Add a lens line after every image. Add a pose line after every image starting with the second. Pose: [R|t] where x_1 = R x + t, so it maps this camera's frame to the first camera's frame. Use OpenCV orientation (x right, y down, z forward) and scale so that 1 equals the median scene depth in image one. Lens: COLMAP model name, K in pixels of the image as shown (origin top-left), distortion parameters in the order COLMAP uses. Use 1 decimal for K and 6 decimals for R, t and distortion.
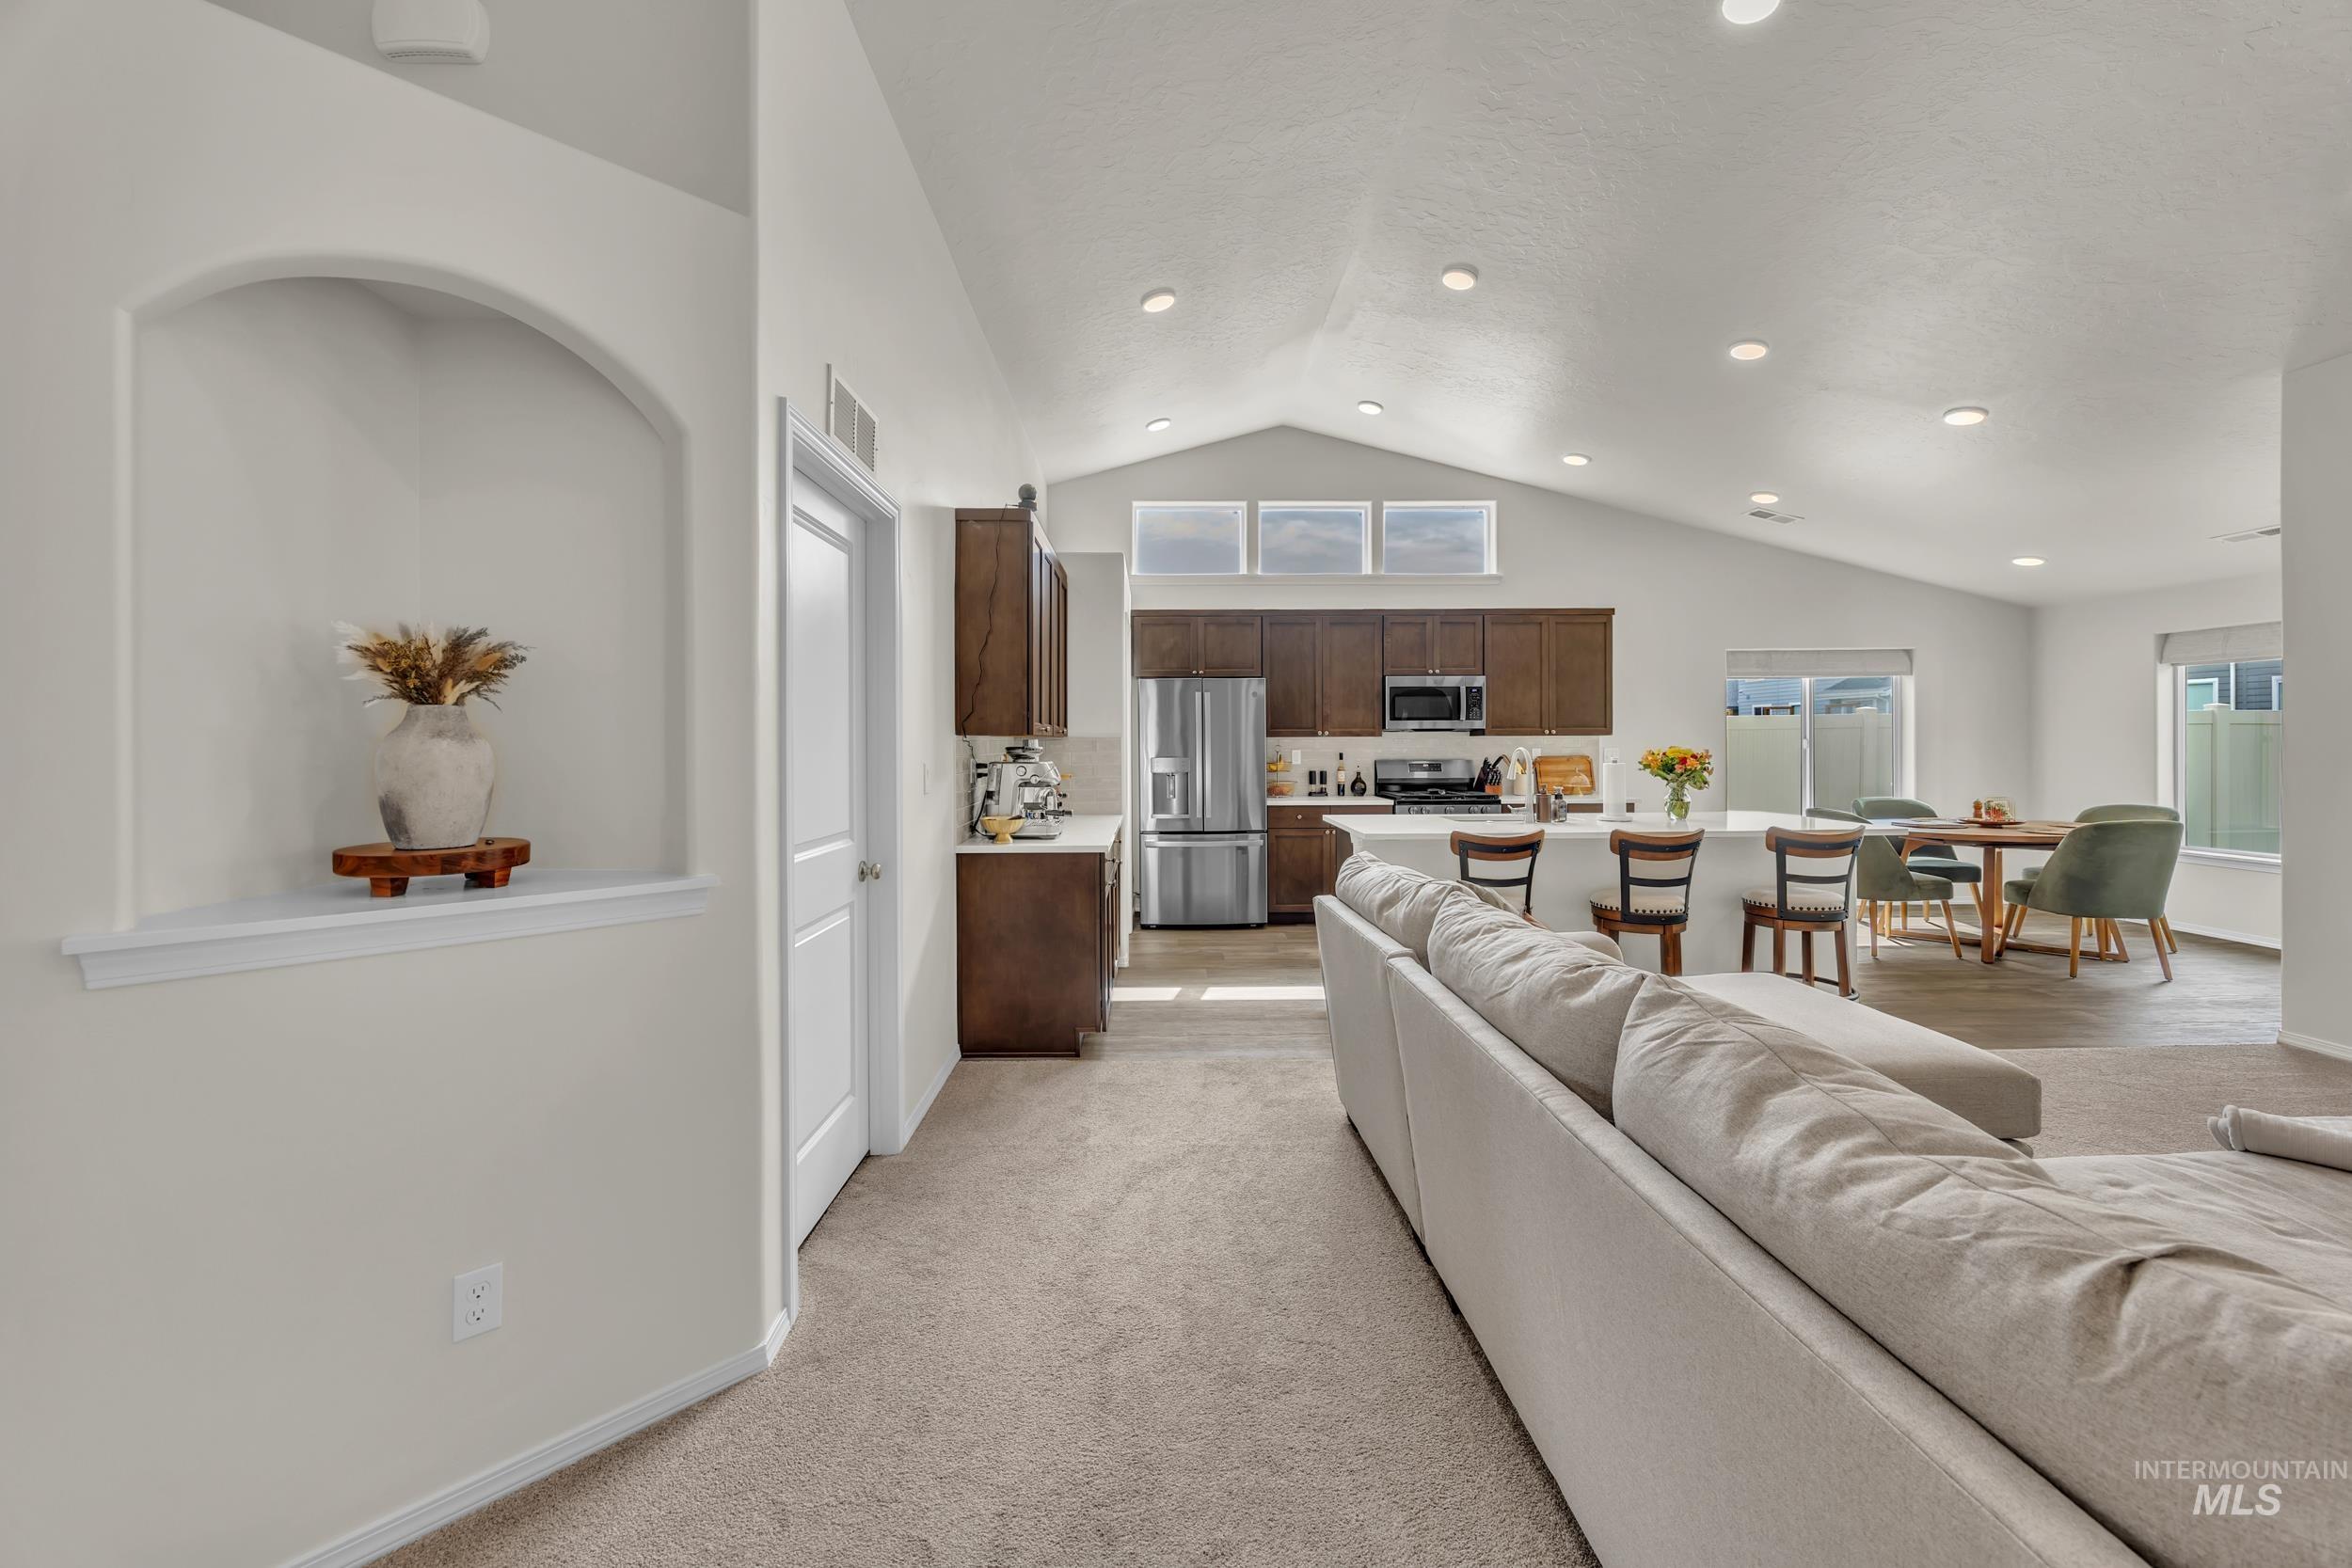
lens RADIAL K [[934.9, 0, 1147.7], [0, 934.9, 747.2], [0, 0, 1]] dist [-0.002860, 0.000532]
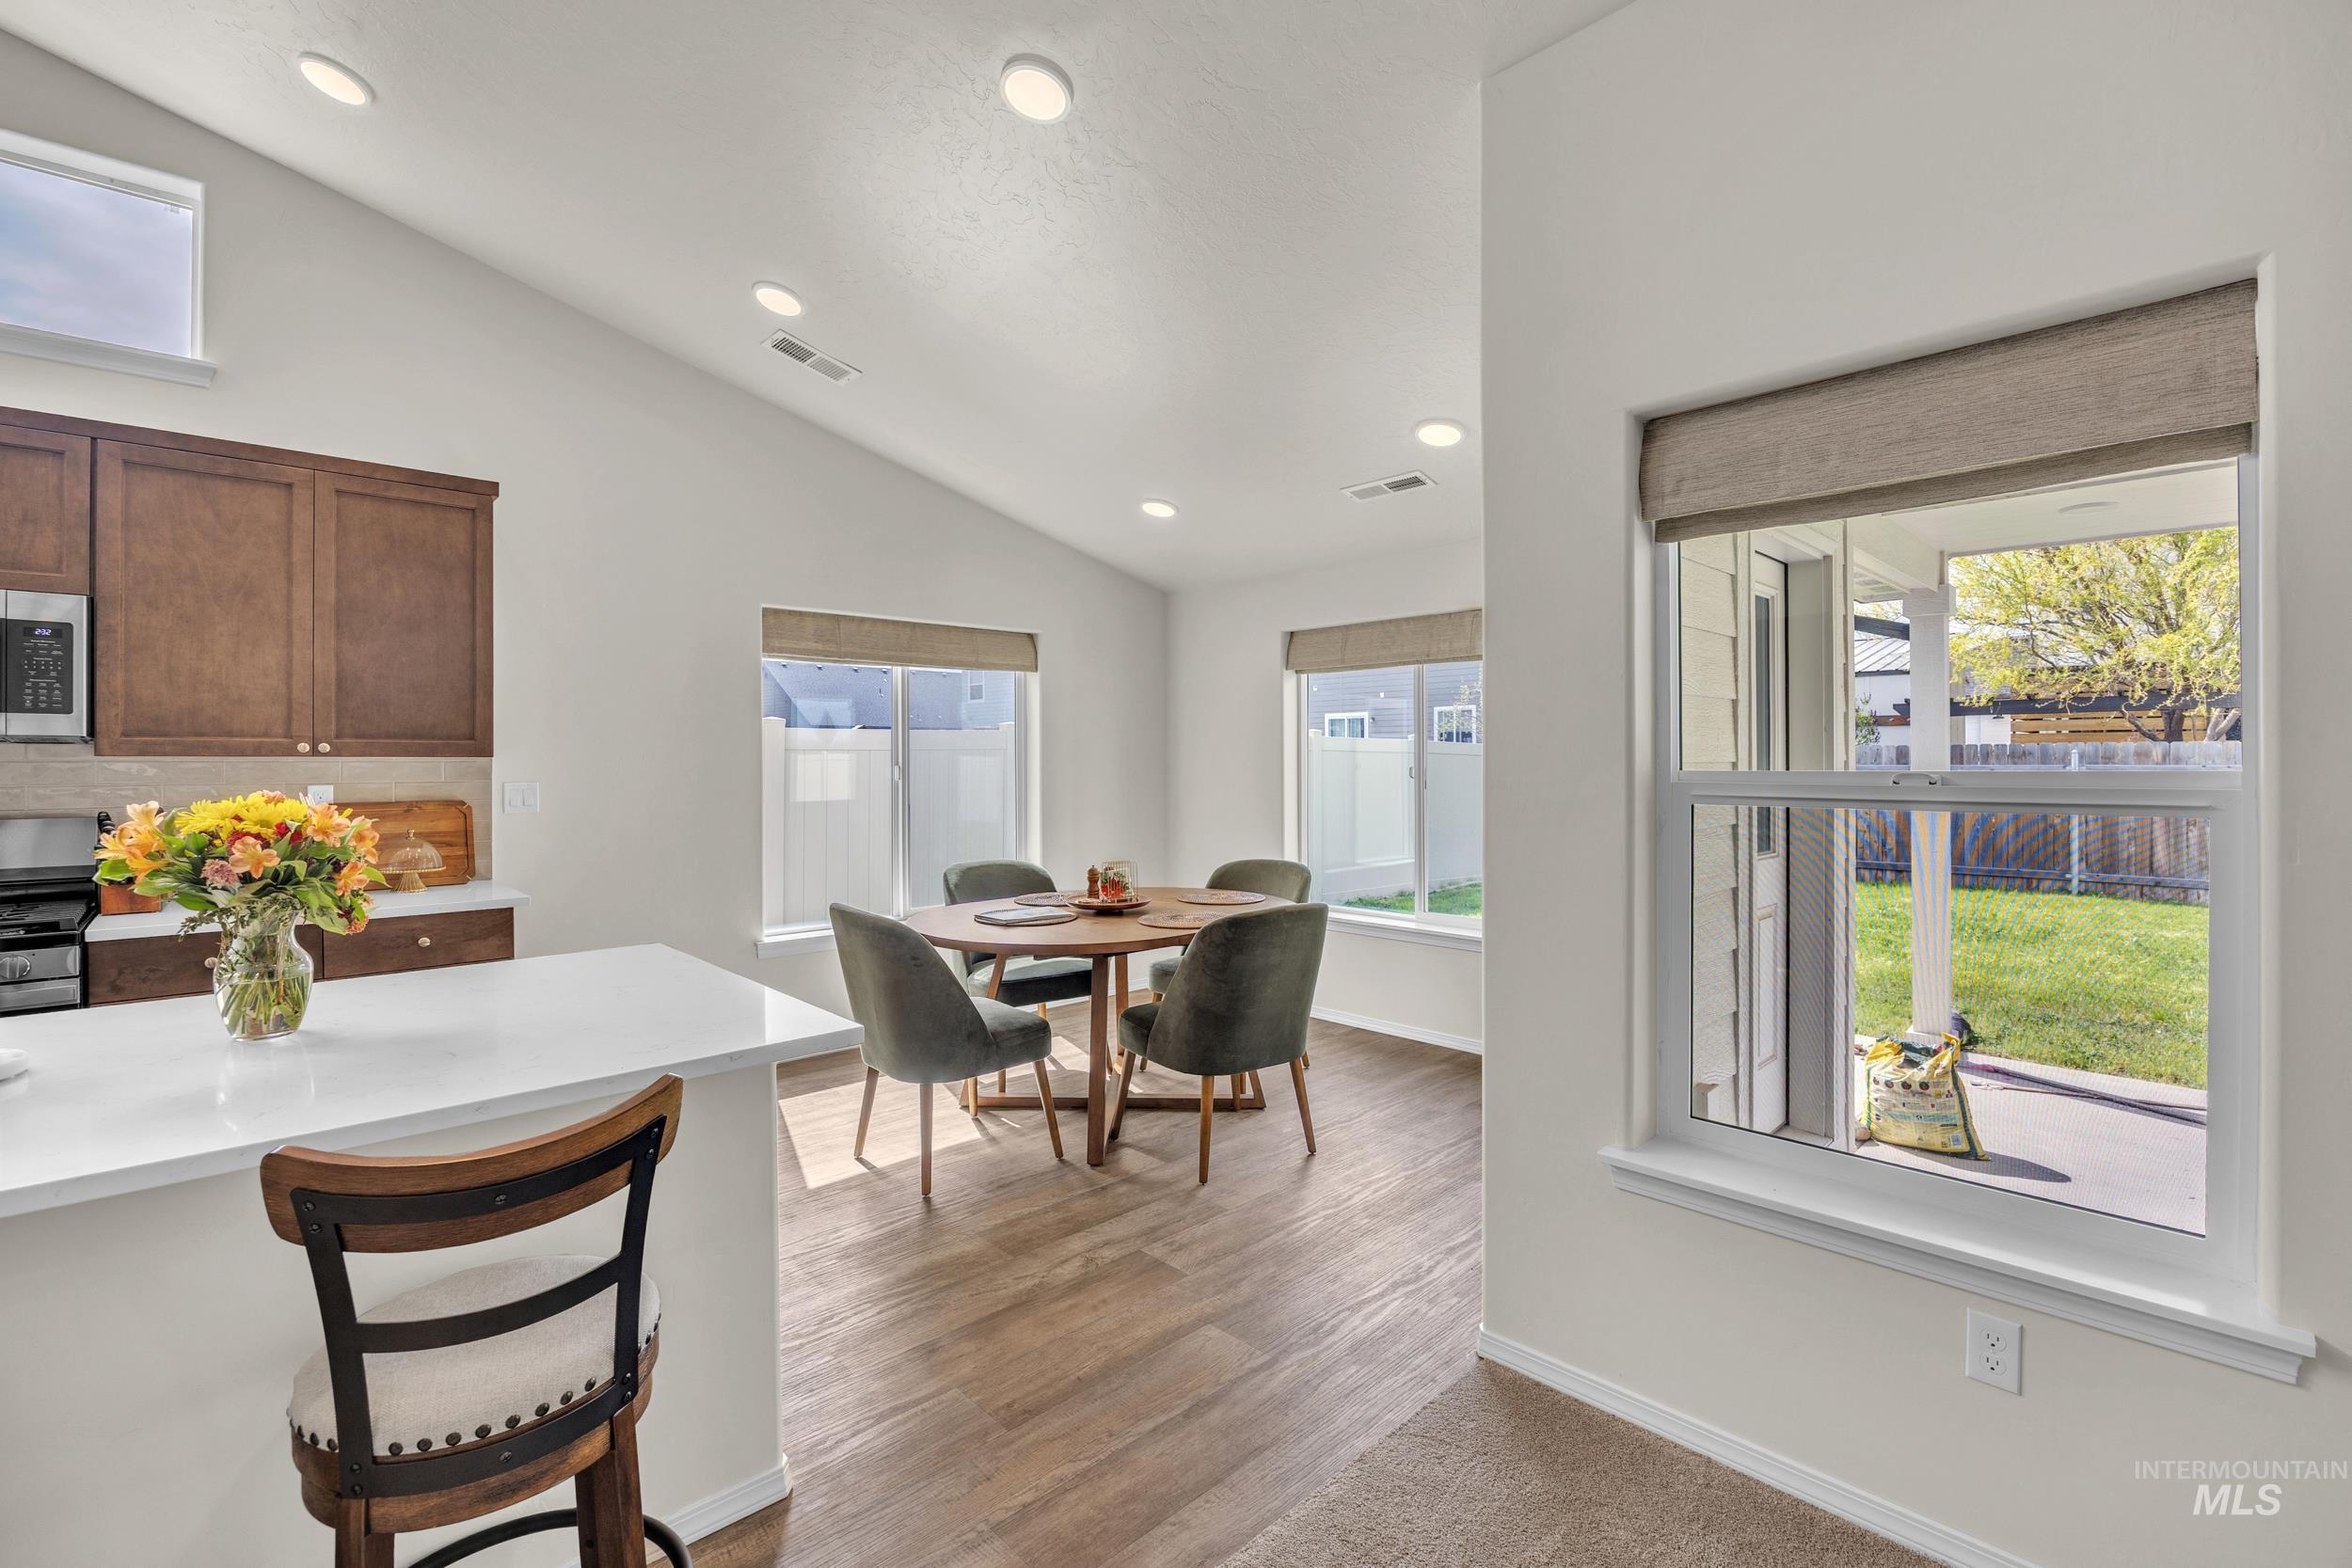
lens RADIAL K [[1029.4, 0, 1193.9], [0, 1029.4, 763.8], [0, 0, 1]] dist [-0.017847, -0.000359]
pose [[0.720119, 0.004159, 0.693838, 0.531055], [0.000119, 0.999981, -0.006118, -0.008133], [-0.693850, 0.004488, 0.720105, 0.530254]]
